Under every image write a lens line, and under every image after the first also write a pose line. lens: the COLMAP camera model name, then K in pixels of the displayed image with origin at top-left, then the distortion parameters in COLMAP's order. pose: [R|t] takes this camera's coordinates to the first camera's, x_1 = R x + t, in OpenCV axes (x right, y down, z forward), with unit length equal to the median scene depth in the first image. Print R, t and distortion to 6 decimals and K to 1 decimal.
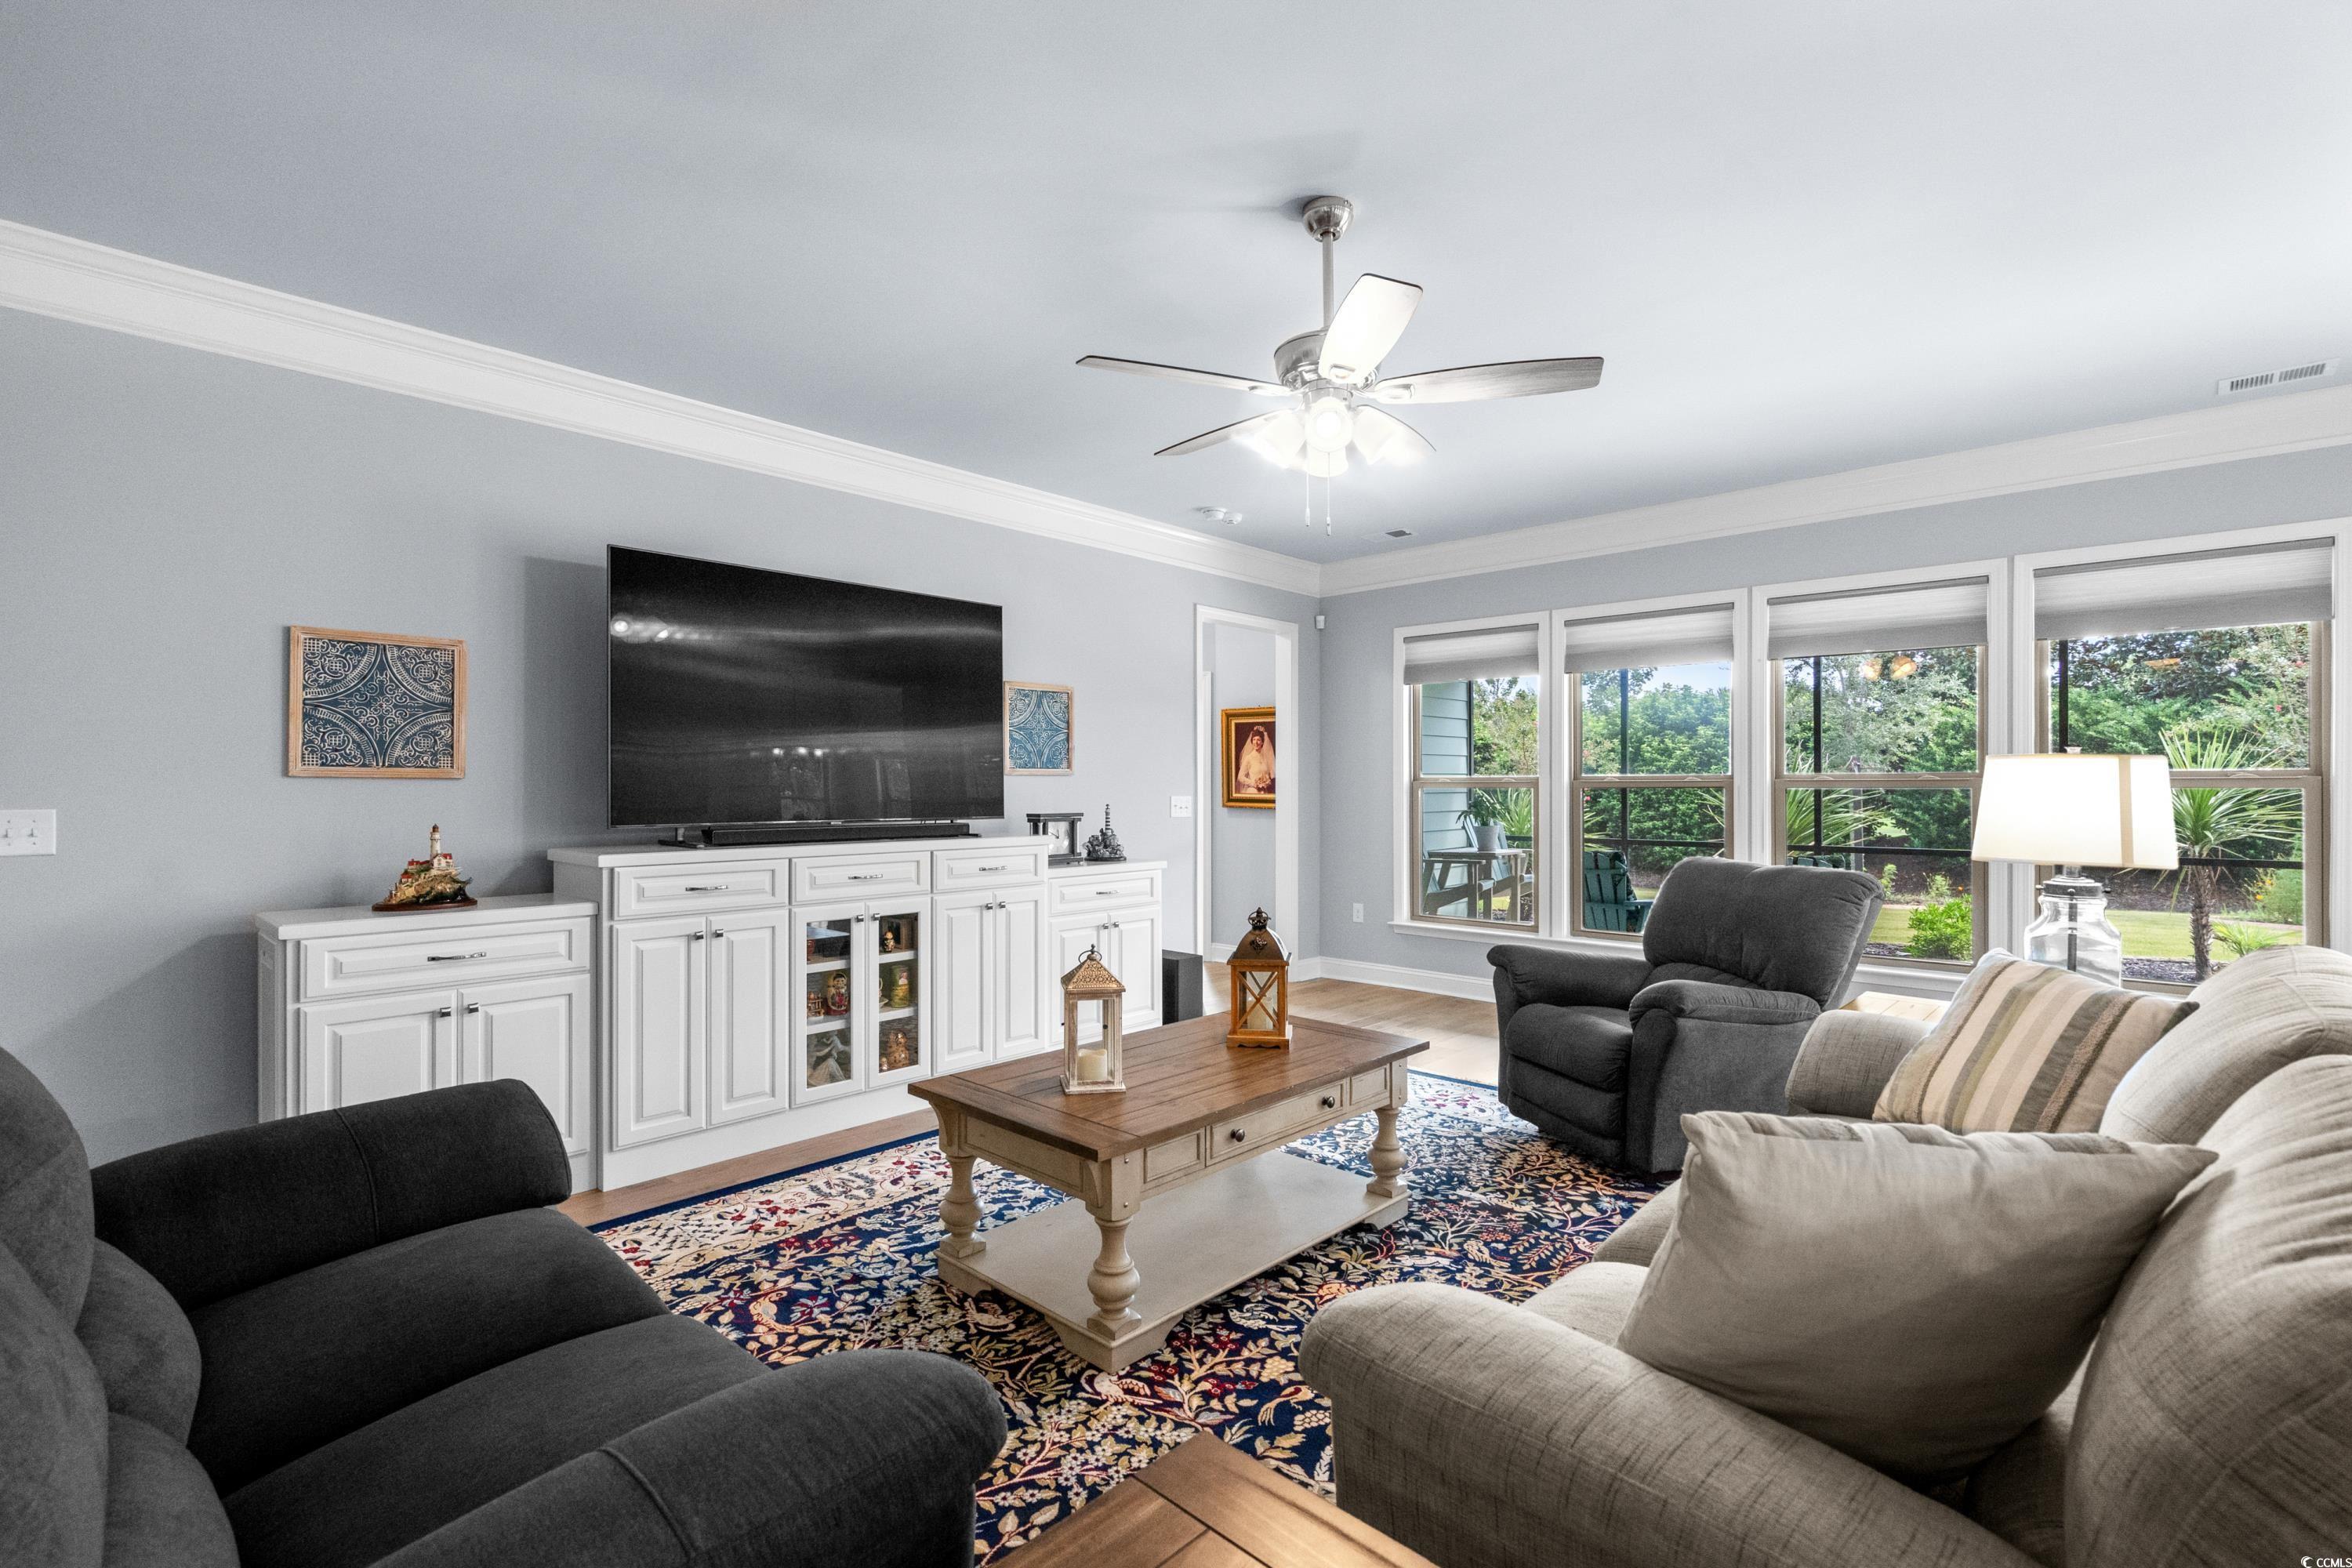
lens RADIAL K [[1072.7, 0, 1176.0], [0, 1072.7, 784.0], [0, 0, 1]] dist [-0.000033, 0.000024]
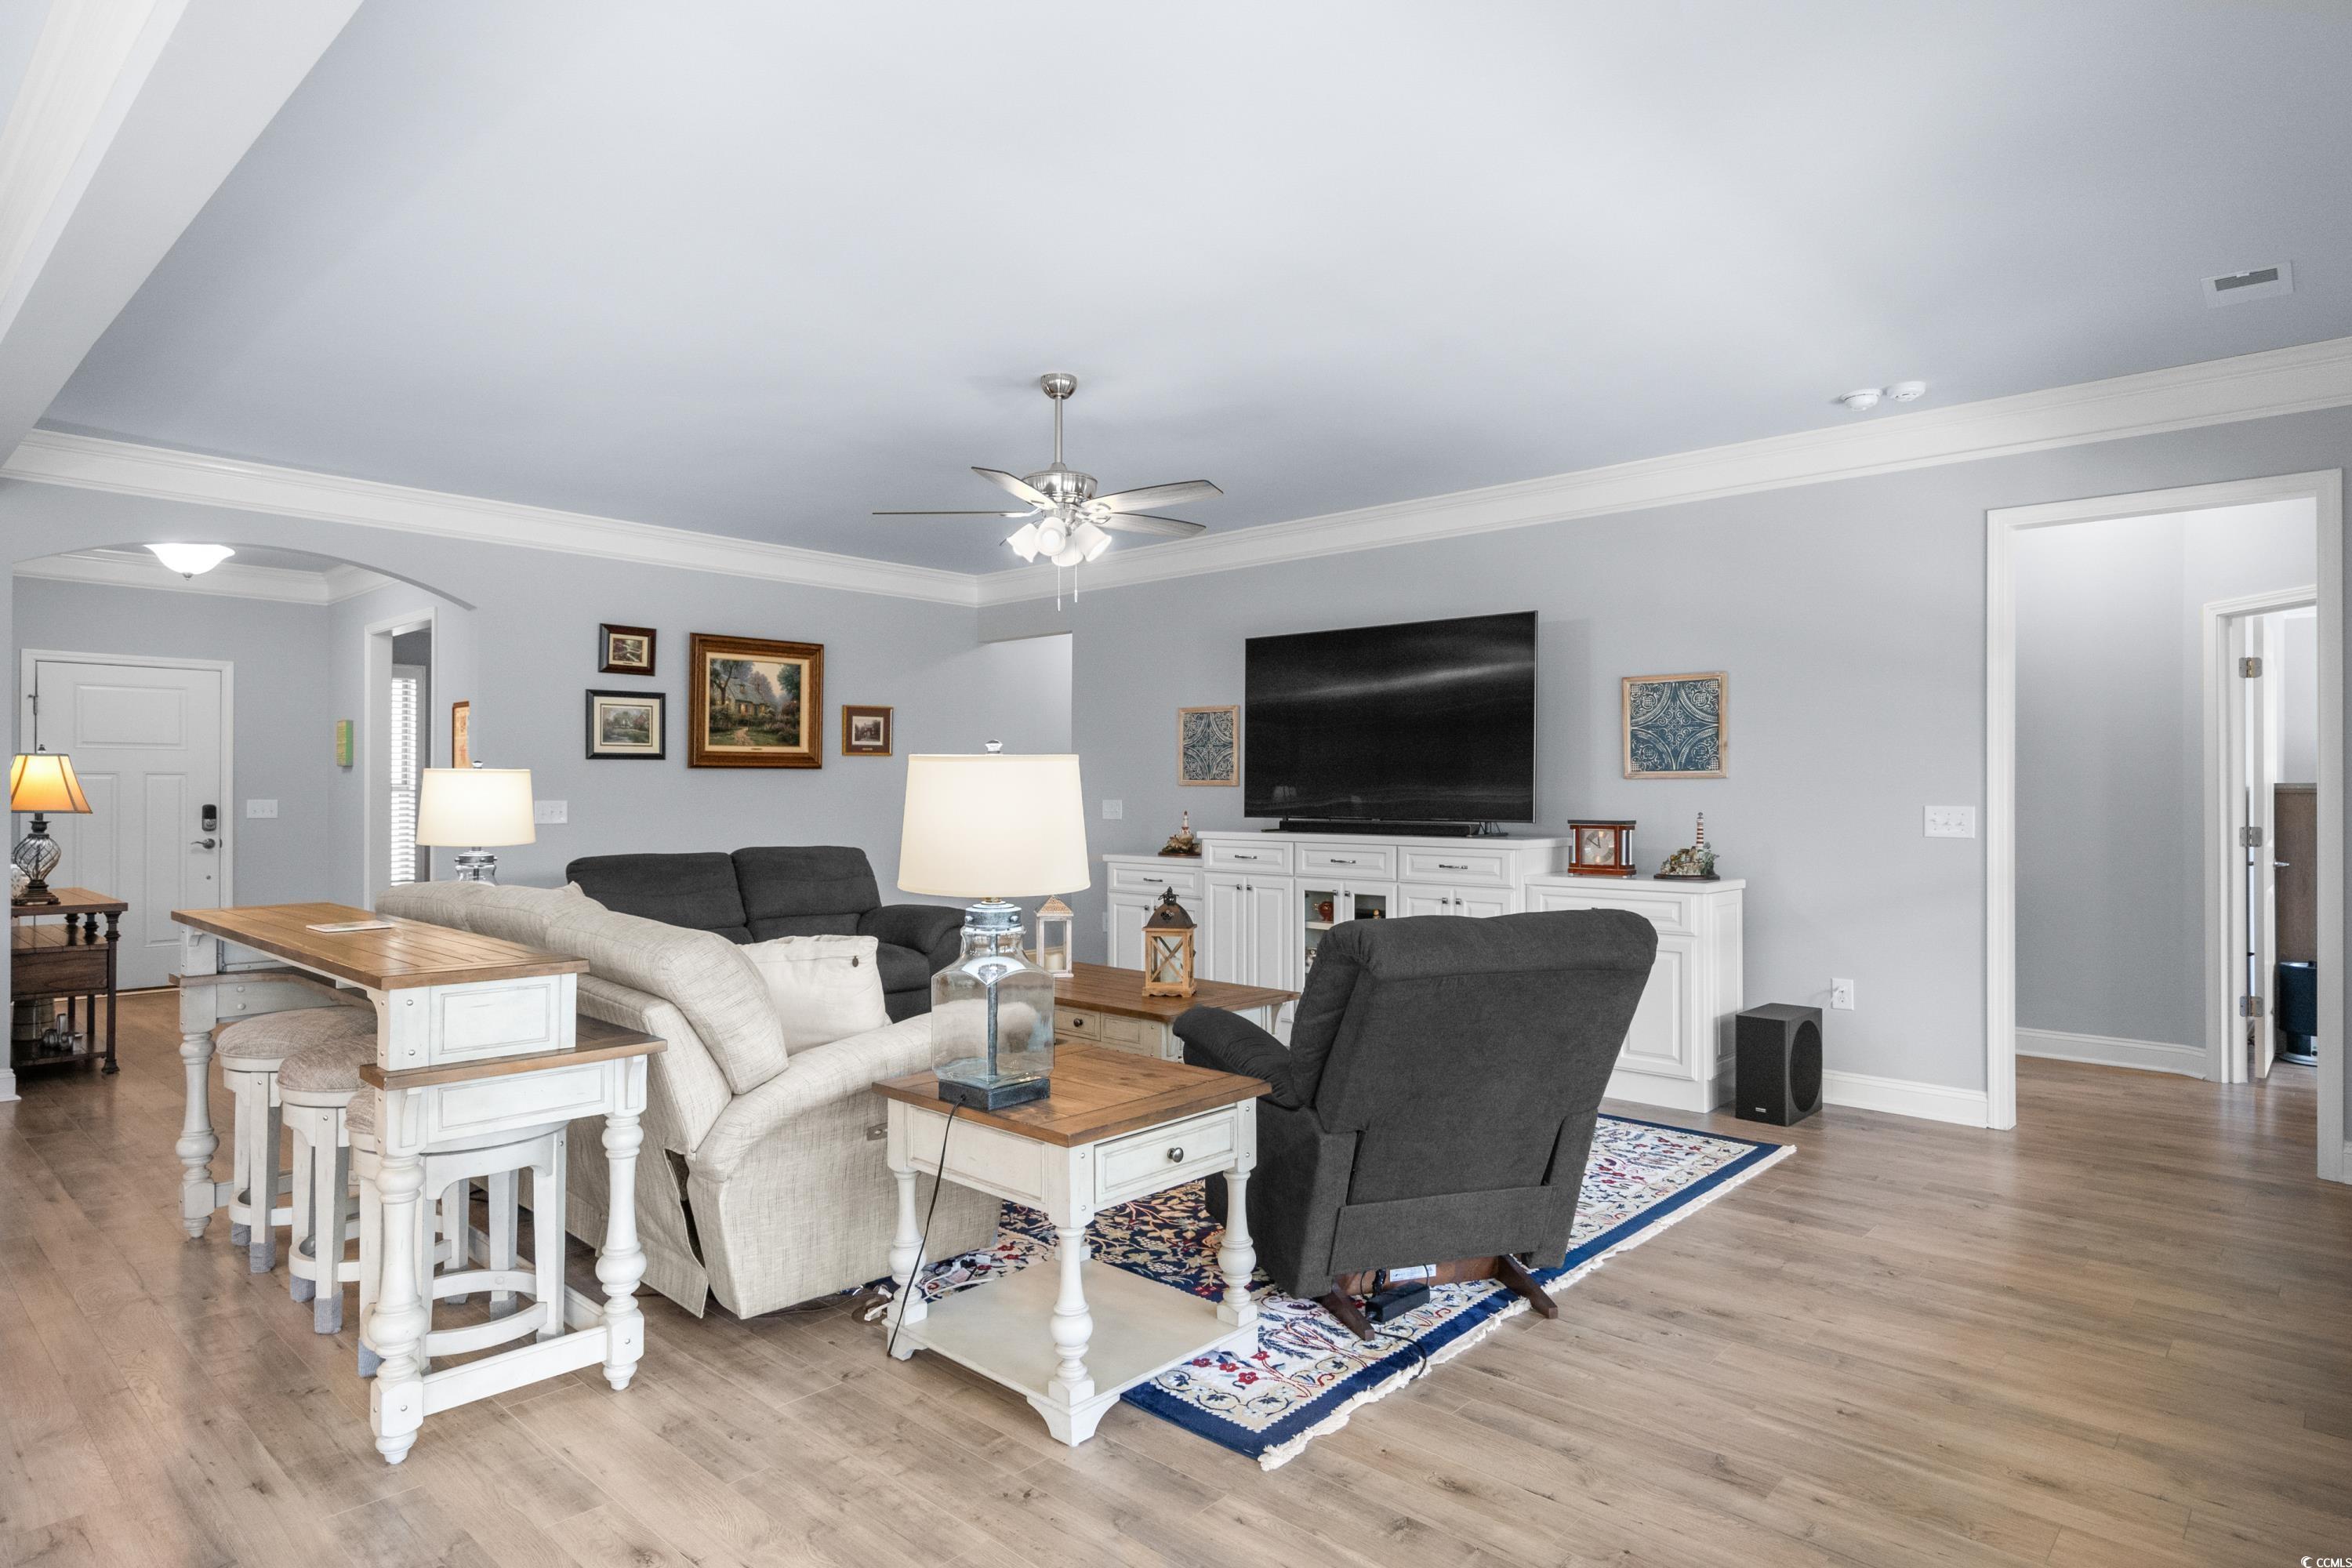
lens RADIAL K [[1317.4, 0, 1176.0], [0, 1317.4, 784.0], [0, 0, 1]] dist [-0.000453, -0.000013]
pose [[0.002283, -0.004004, -0.999989, 1.279617], [0.000227, 0.999992, -0.004003, 0.001031], [0.999997, -0.000218, 0.002284, 0.792123]]
